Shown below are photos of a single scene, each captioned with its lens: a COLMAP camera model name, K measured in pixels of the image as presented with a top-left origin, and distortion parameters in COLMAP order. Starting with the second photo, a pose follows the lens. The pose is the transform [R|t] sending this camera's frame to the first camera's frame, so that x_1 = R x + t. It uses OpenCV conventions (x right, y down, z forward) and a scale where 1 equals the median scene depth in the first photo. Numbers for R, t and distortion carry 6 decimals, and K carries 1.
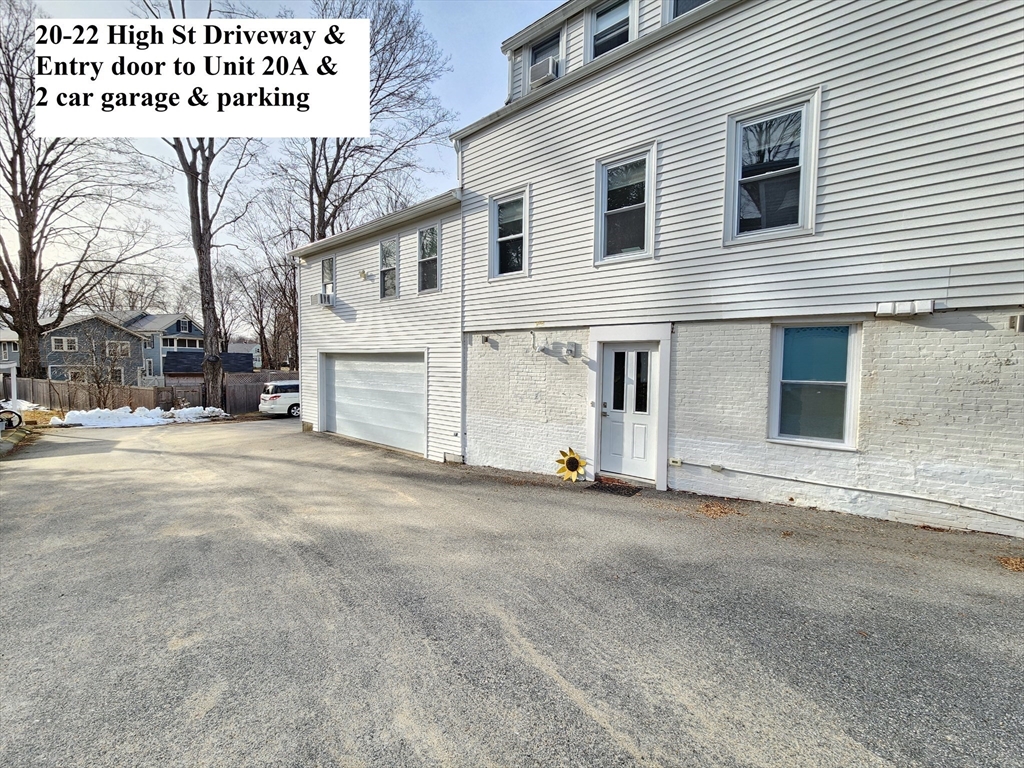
lens RADIAL K [[410.7, 0, 512.0], [0, 410.7, 384.0], [0, 0, 1]] dist [0.000538, 0.000024]
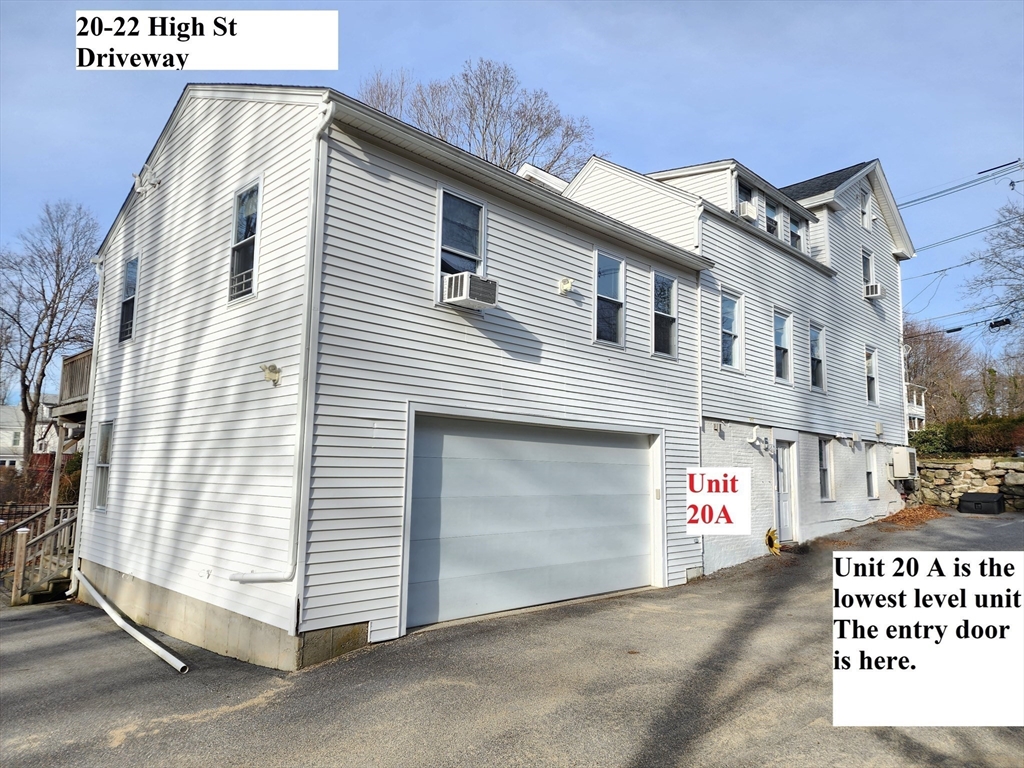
lens RADIAL K [[675.3, 0, 512.0], [0, 675.3, 384.0], [0, 0, 1]] dist [0.061304, 0.000178]
pose [[0.113633, 0.115315, 0.986808, -1.462012], [0.031607, 0.992319, -0.119599, -0.034032], [-0.993020, 0.044781, 0.109115, 1.143782]]
